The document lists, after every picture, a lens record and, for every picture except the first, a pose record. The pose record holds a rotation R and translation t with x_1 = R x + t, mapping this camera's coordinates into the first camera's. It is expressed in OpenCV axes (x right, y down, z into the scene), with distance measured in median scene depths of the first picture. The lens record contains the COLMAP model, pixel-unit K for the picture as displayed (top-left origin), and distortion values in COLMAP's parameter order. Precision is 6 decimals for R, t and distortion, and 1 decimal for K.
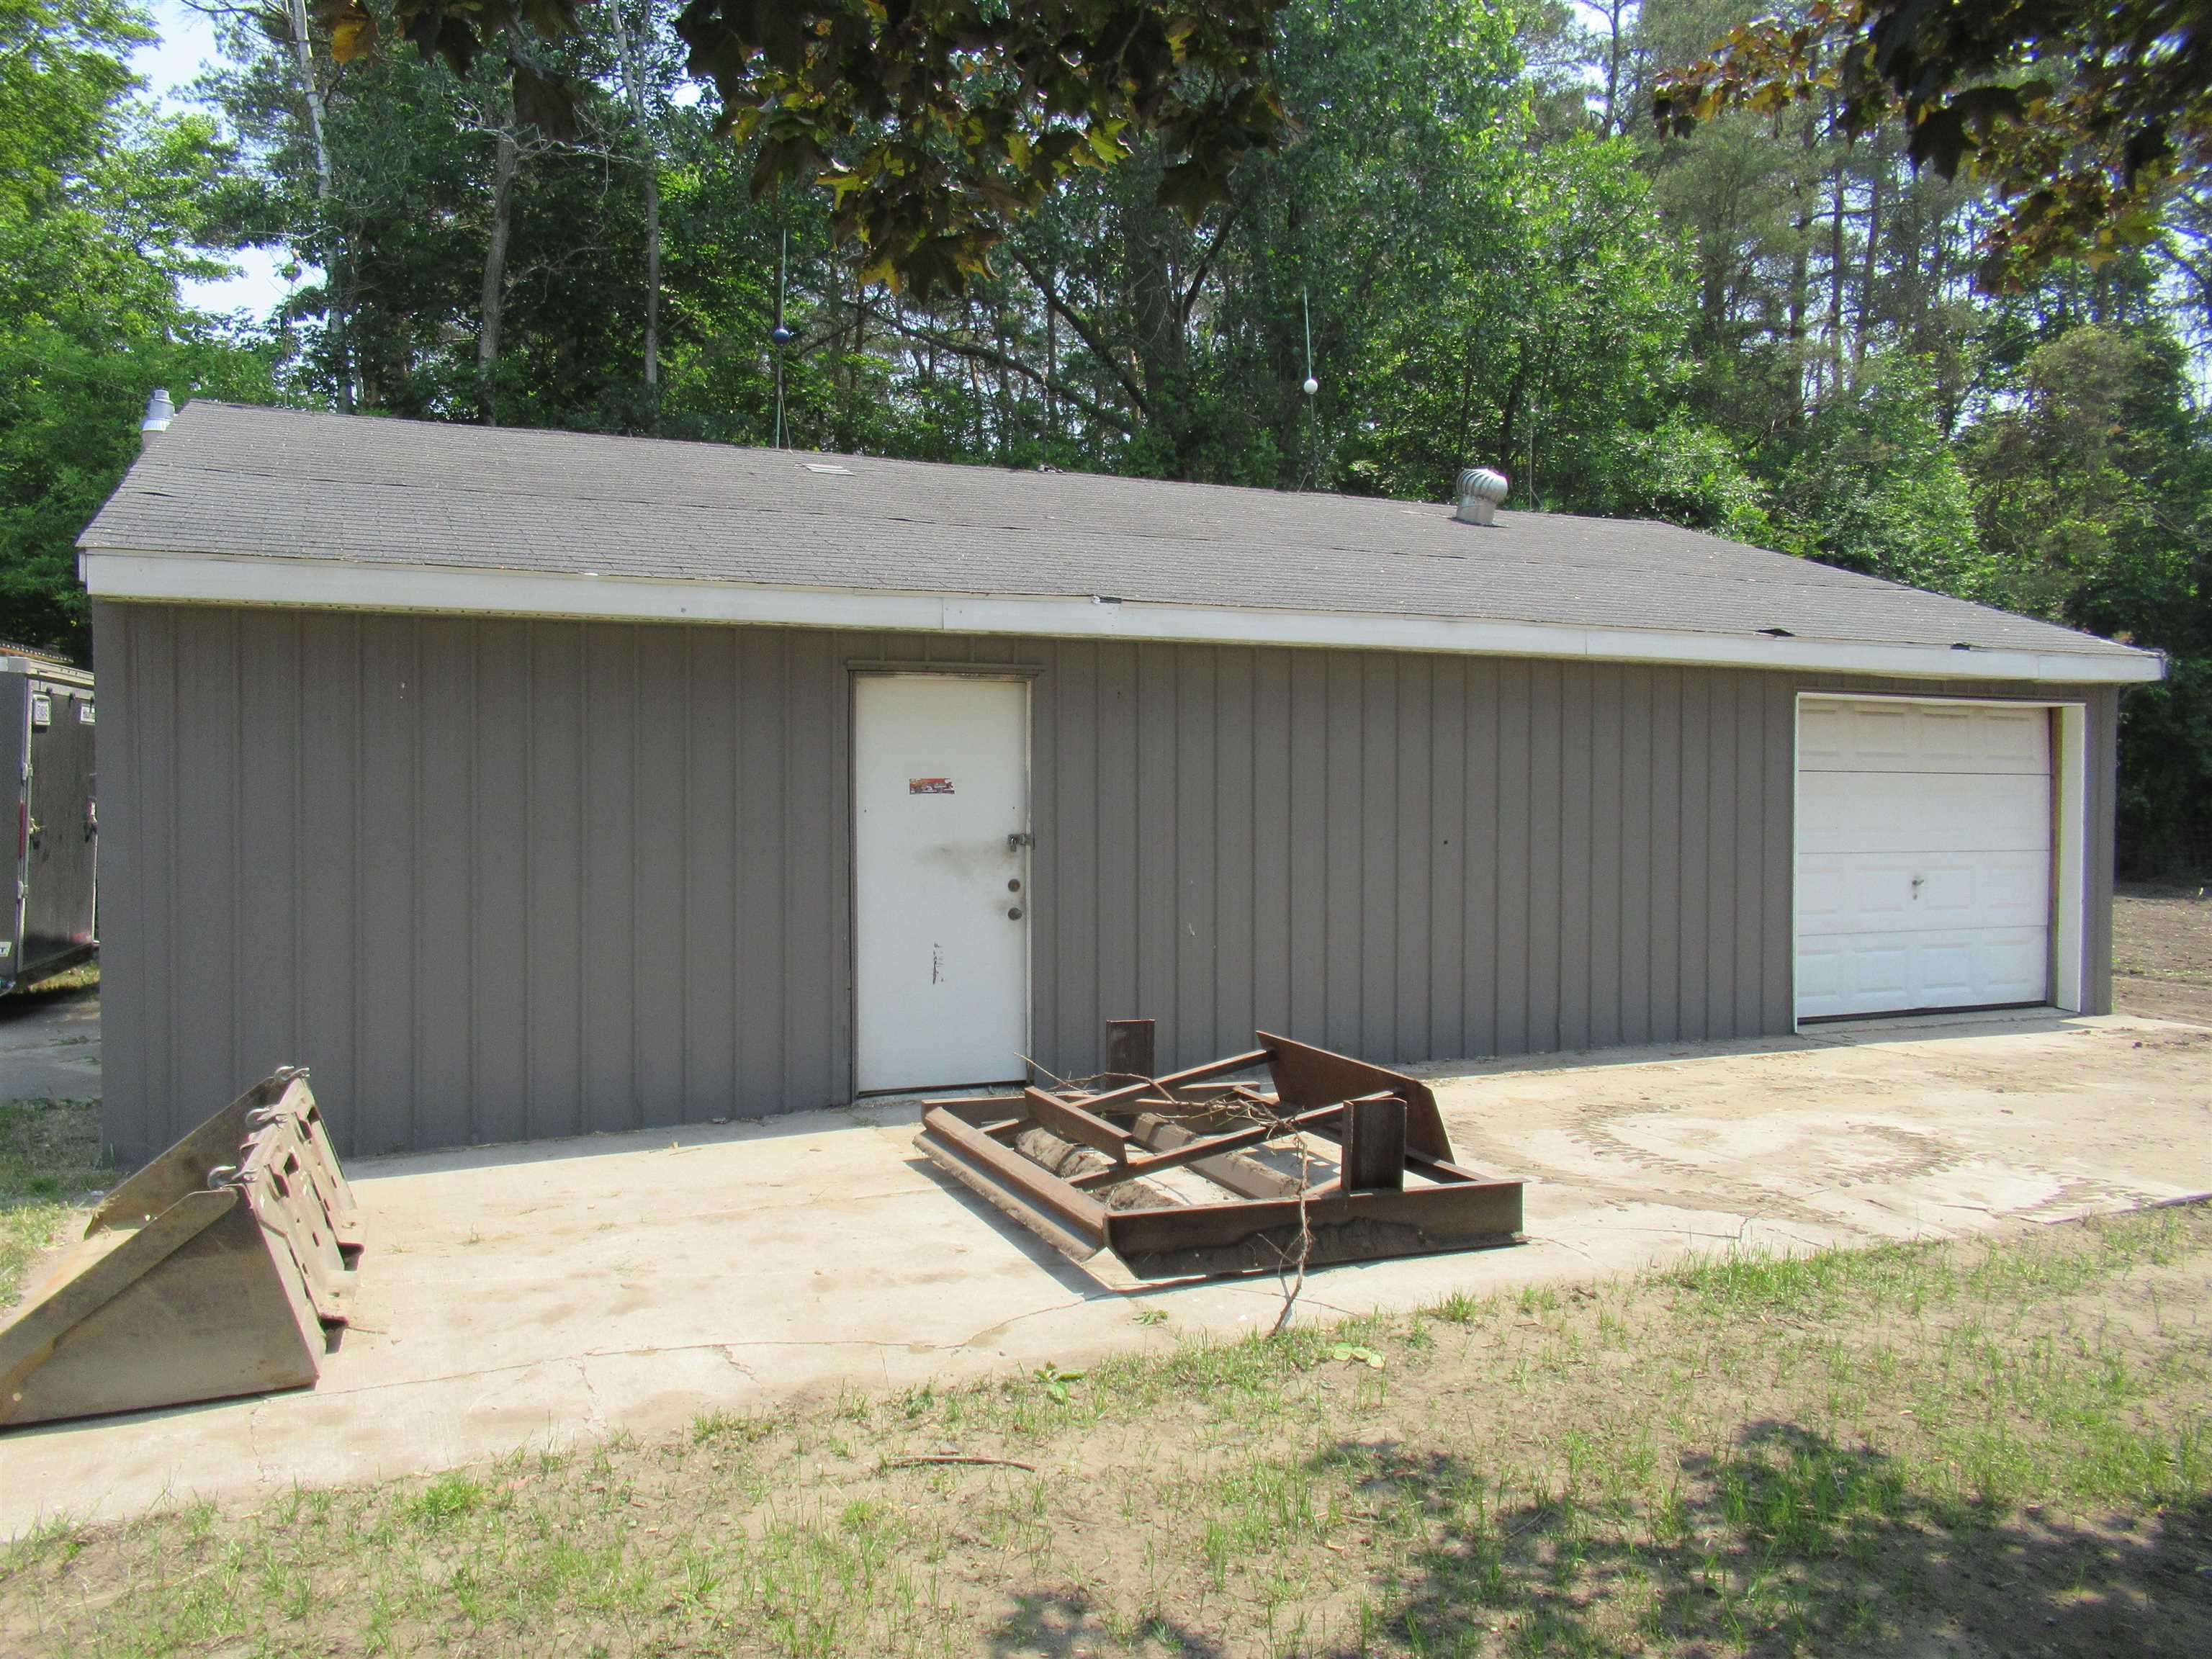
lens RADIAL K [[1664.1, 0, 1106.6], [0, 1664.1, 830.1], [0, 0, 1]] dist [-0.037557, 0.011433]
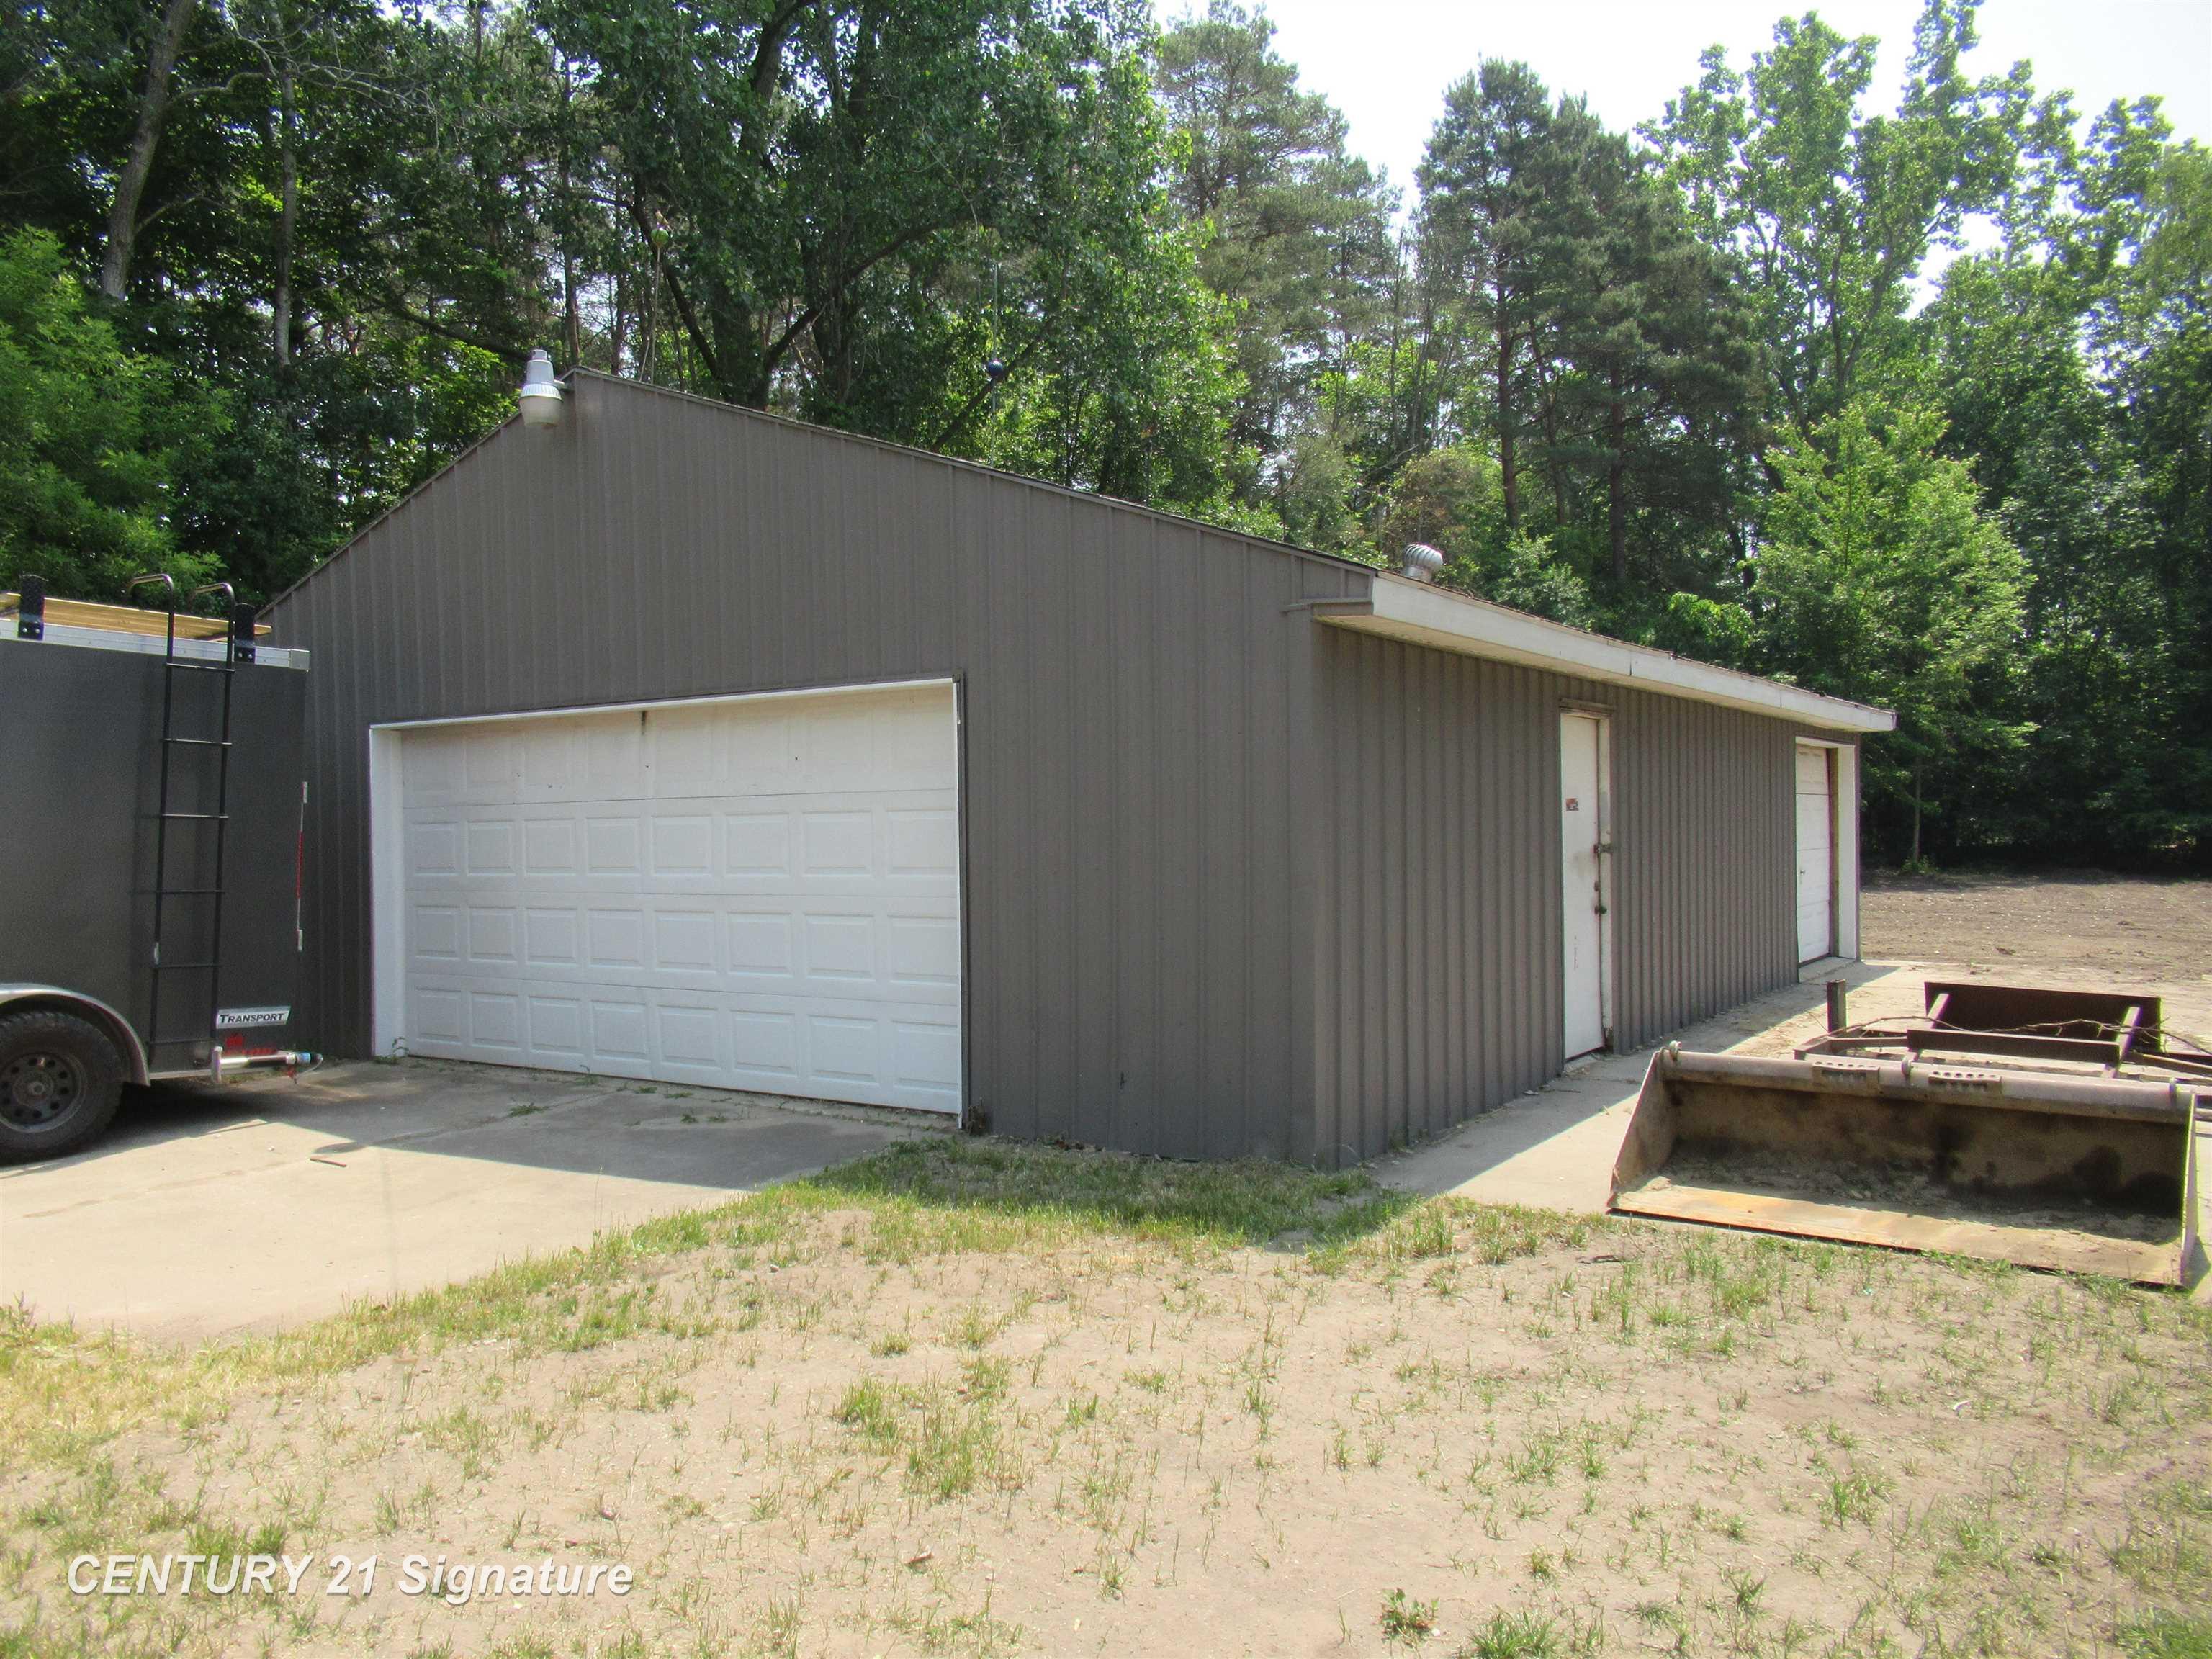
lens RADIAL K [[1664.1, 0, 1103.6], [0, 1664.1, 822.0], [0, 0, 1]] dist [-0.037557, 0.011433]
pose [[0.857512, -0.008933, 0.514387, -0.712266], [0.018324, 0.999745, -0.013185, -0.003384], [-0.514138, 0.020732, 0.857457, 0.101161]]
